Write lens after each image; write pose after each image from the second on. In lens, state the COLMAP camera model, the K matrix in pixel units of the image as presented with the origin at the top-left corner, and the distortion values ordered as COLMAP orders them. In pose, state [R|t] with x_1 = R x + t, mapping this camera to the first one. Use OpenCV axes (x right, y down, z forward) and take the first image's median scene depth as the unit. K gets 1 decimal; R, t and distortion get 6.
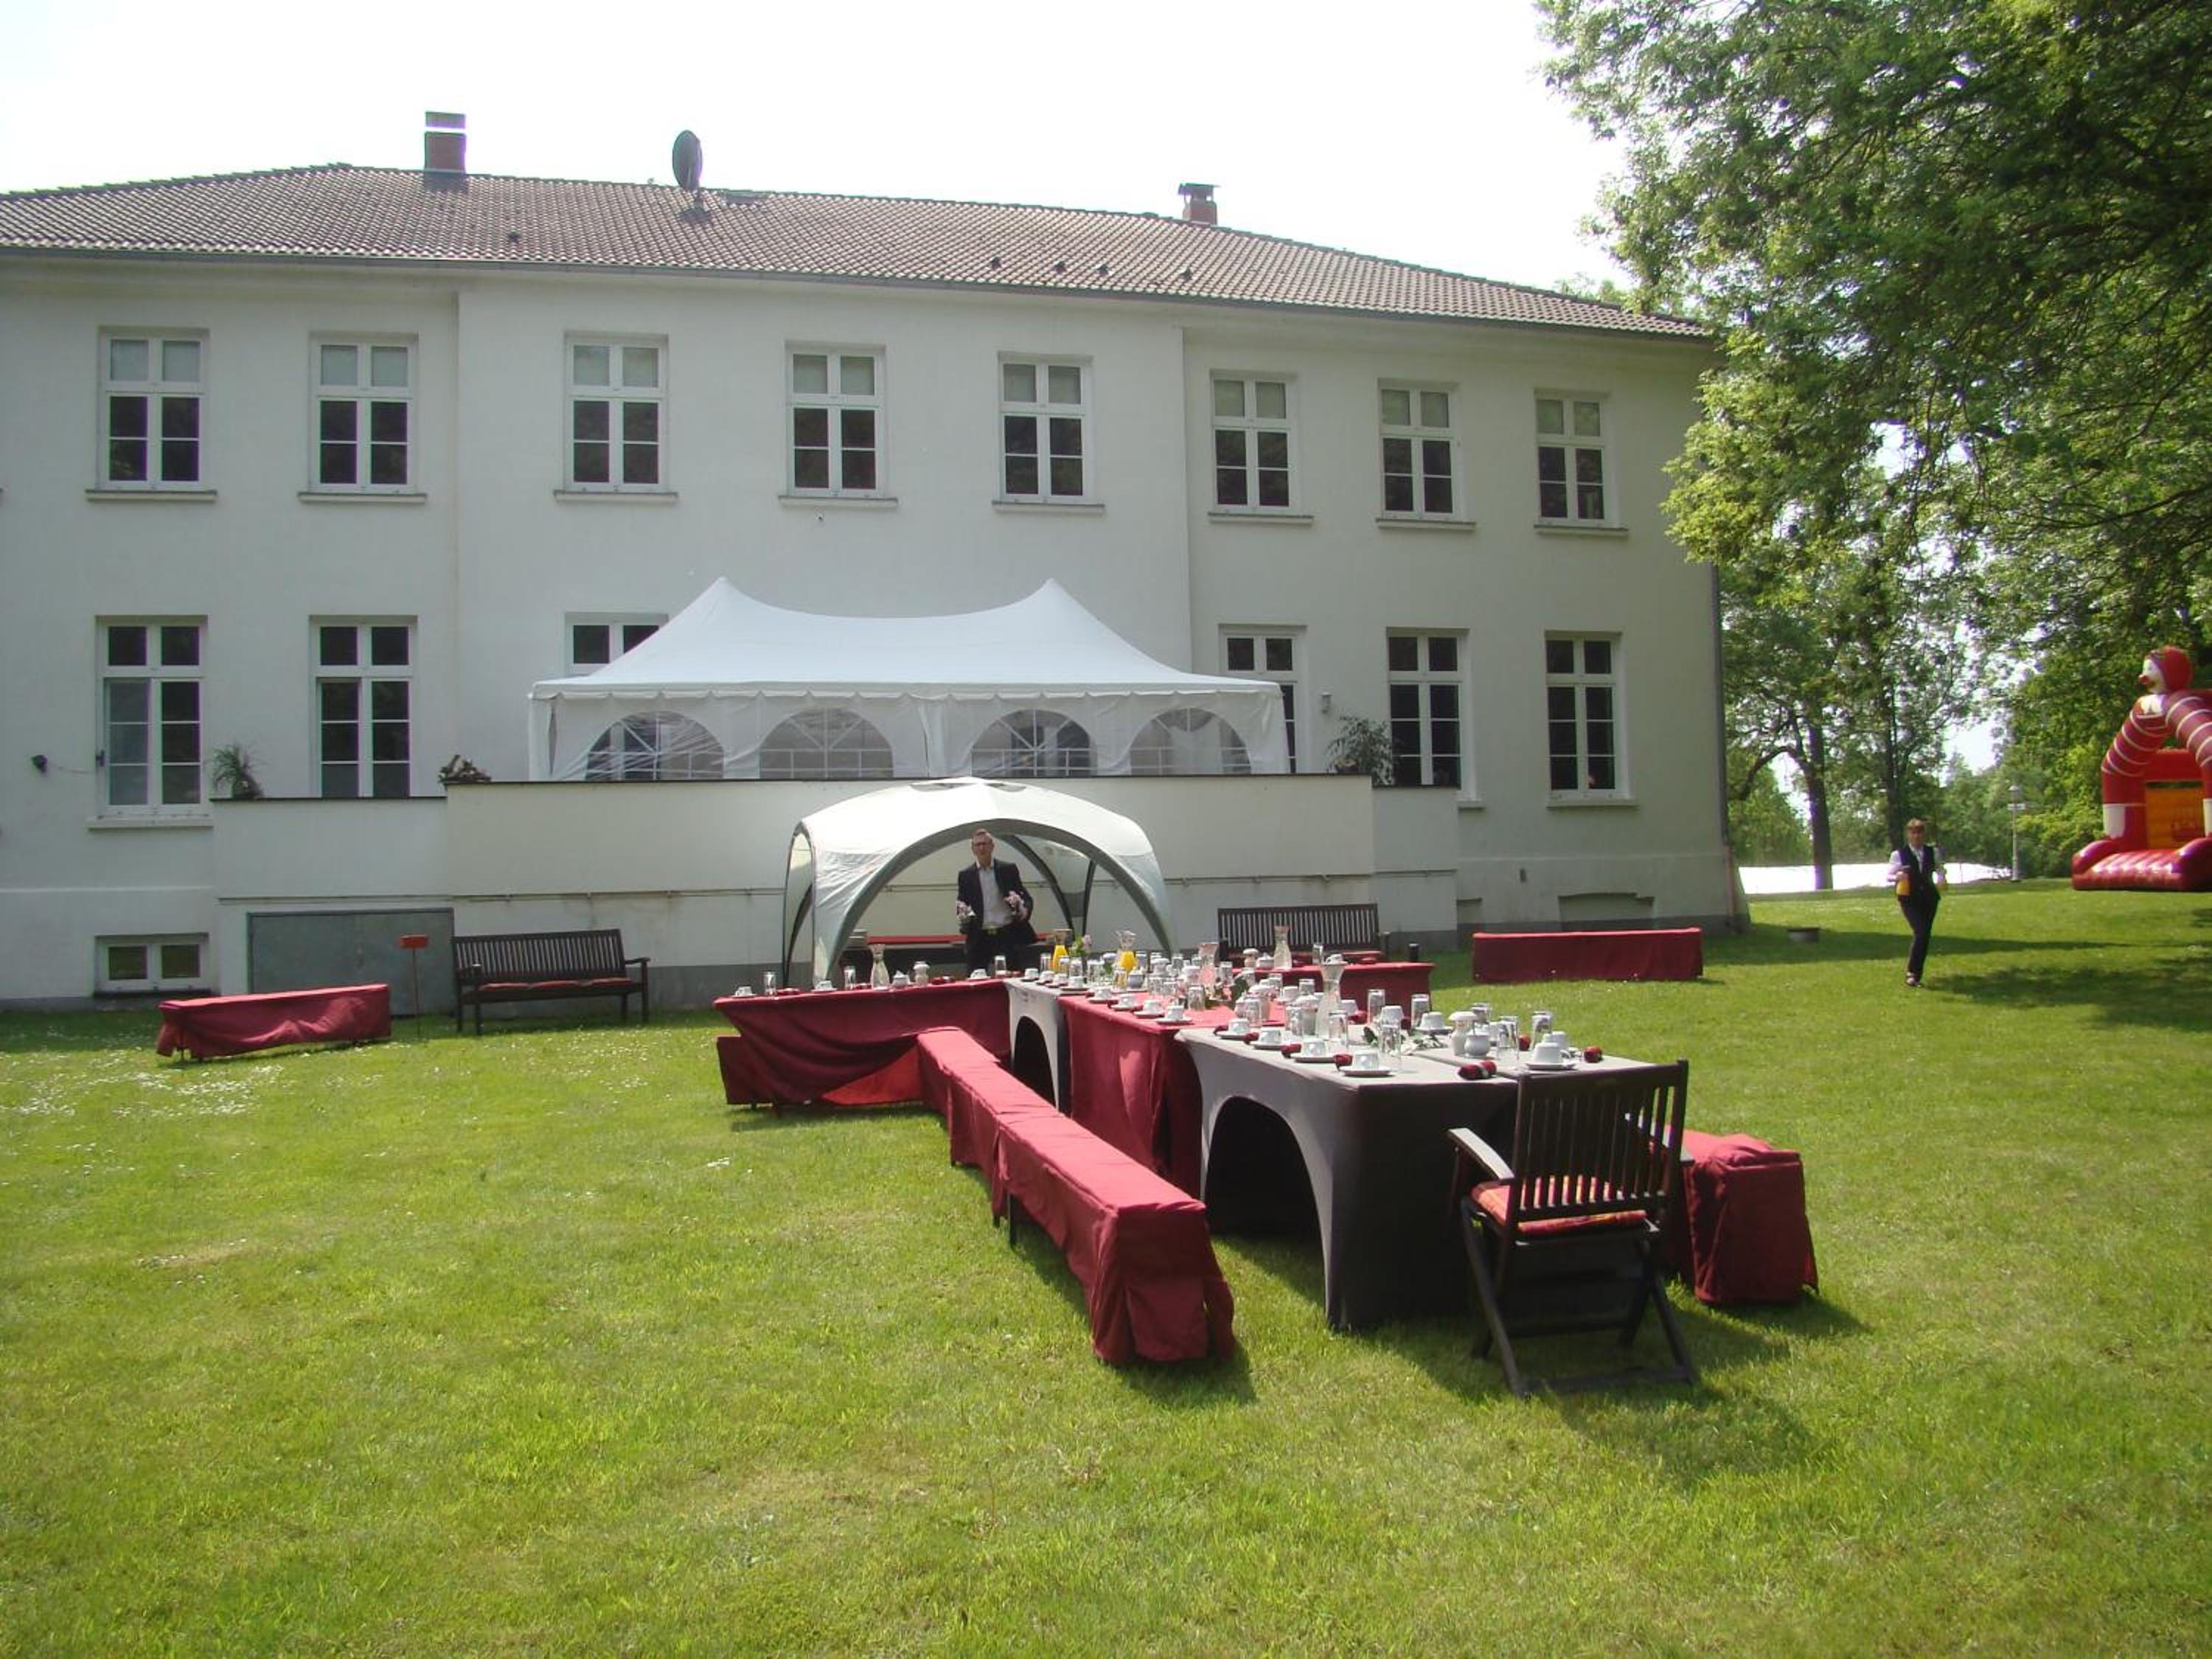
lens RADIAL K [[1794.0, 0, 1106.0], [0, 1794.0, 829.5], [0, 0, 1]] dist [-0.110687, 0.001007]
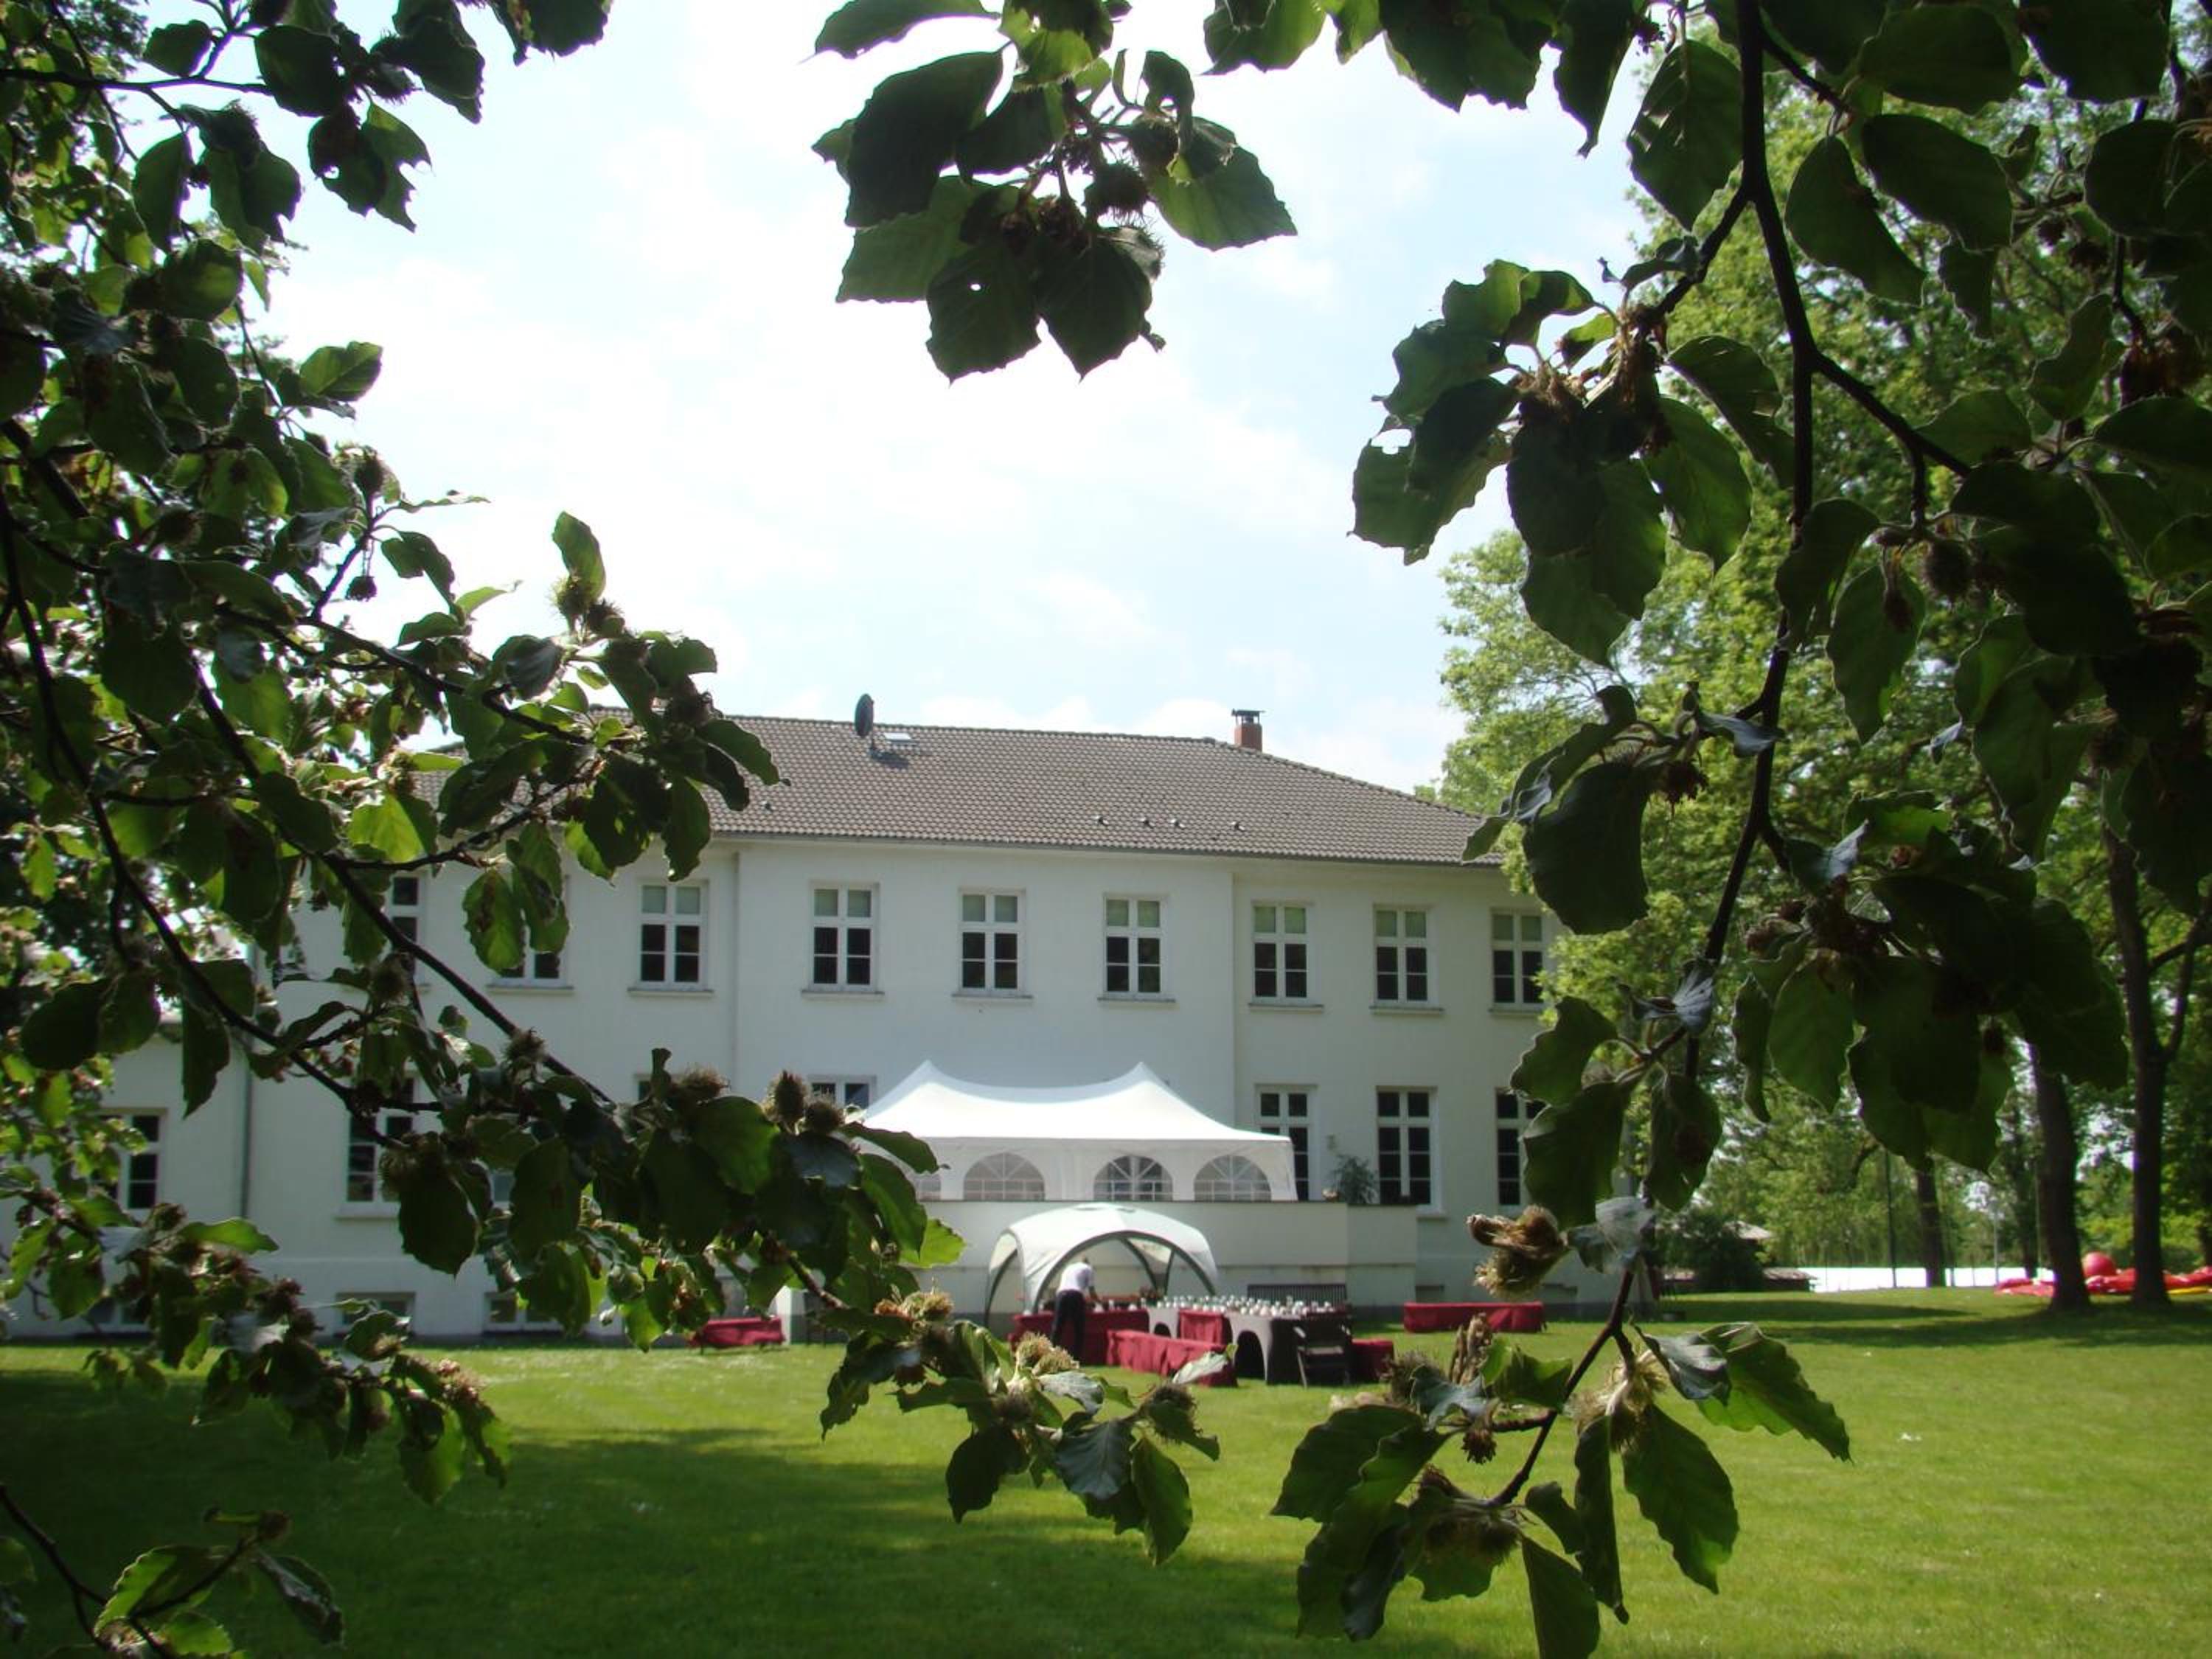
lens RADIAL K [[2820.6, 0, 1106.0], [0, 2820.6, 829.5], [0, 0, 1]] dist [0.005532, 0.017010]
pose [[0.999808, 0.019191, -0.003929, -0.050182], [-0.019533, 0.991845, -0.125942, -0.032222], [0.001480, 0.125995, 0.992030, -1.257359]]
